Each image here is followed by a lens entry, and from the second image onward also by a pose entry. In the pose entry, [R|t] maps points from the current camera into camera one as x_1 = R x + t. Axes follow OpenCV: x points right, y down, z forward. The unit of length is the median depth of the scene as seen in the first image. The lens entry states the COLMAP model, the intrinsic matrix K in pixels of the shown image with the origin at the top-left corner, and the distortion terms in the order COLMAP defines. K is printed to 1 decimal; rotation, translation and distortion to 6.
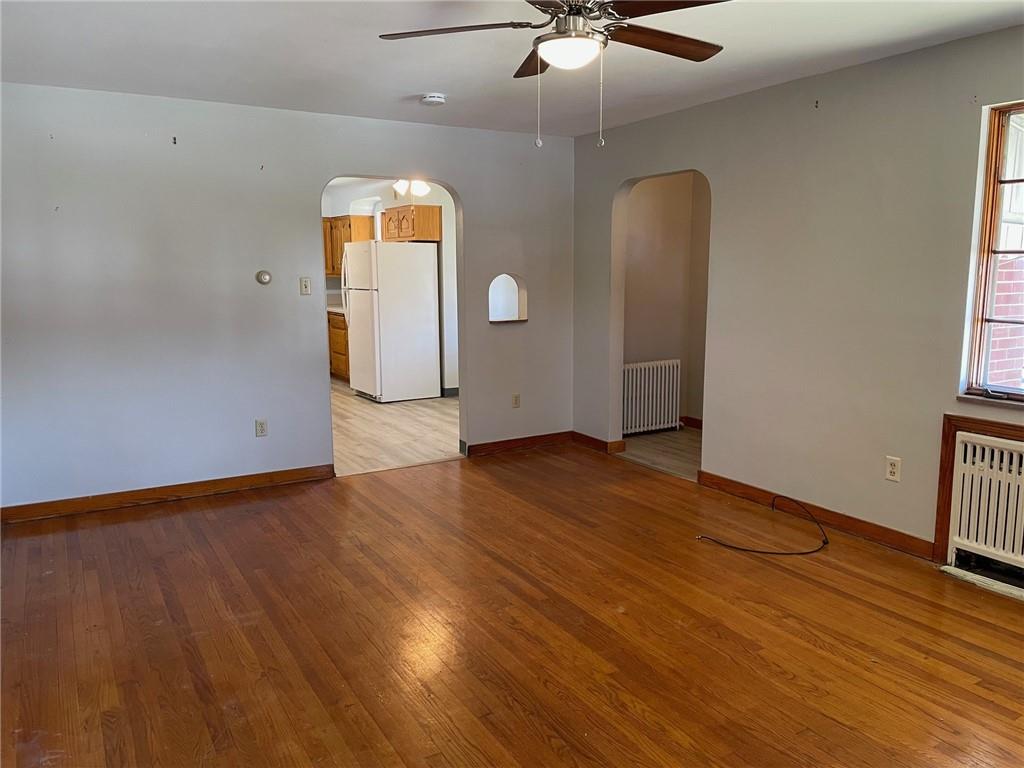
lens RADIAL K [[779.0, 0, 512.0], [0, 779.0, 384.0], [0, 0, 1]] dist [-0.005737, -0.002571]
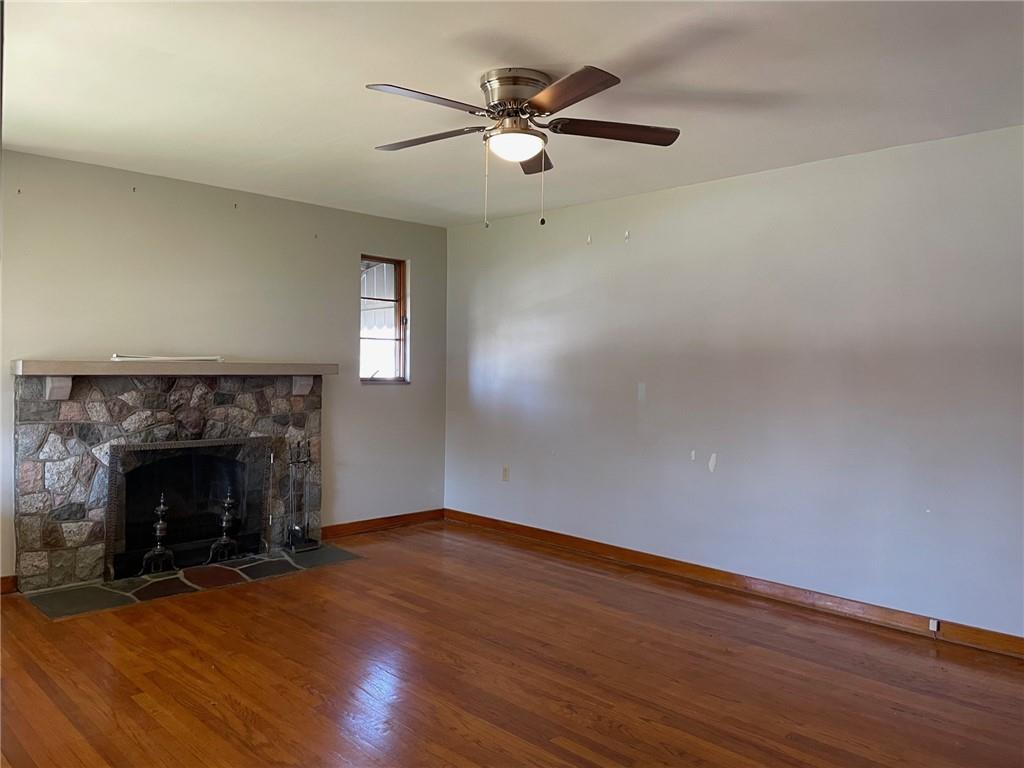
lens RADIAL K [[764.6, 0, 517.3], [0, 764.6, 388.8], [0, 0, 1]] dist [0.099305, -0.137851]
pose [[-0.968761, -0.003652, -0.247969, 0.319018], [-0.048761, 0.983179, 0.176017, -0.250438], [0.243155, 0.182609, -0.952644, 1.936645]]
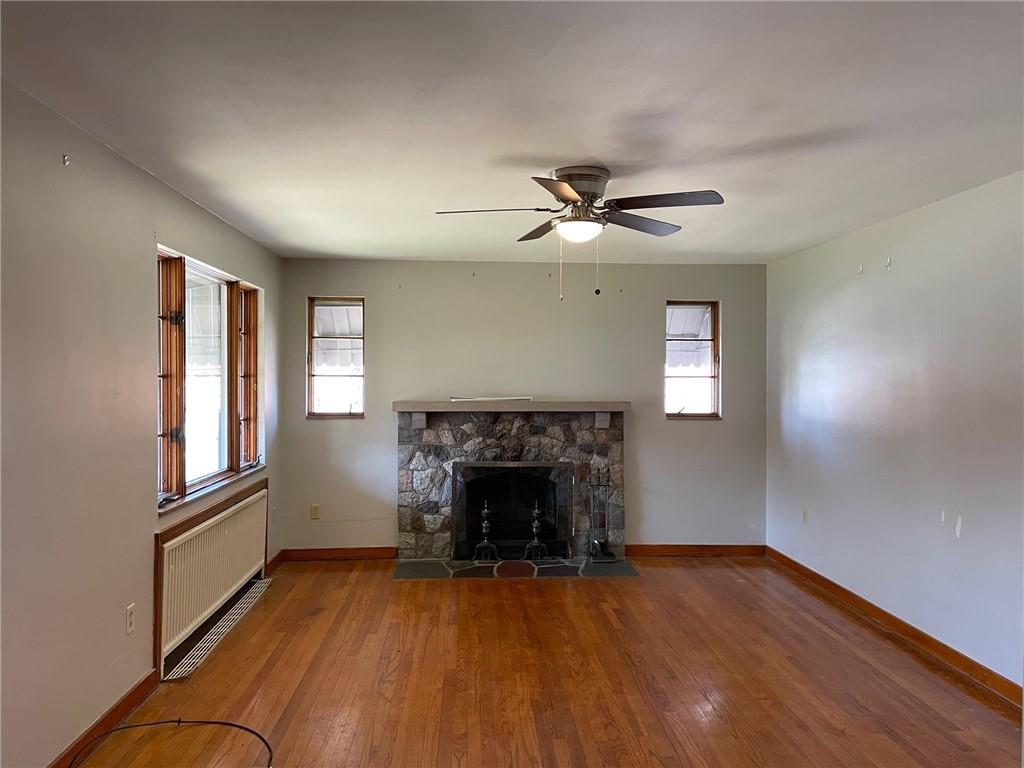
lens RADIAL K [[764.6, 0, 517.3], [0, 764.6, 388.8], [0, 0, 1]] dist [0.099305, -0.137851]
pose [[-0.893702, -0.006693, 0.448611, -0.378483], [0.065210, 0.987333, 0.144639, -0.320857], [-0.443896, 0.158518, -0.881946, 2.040092]]
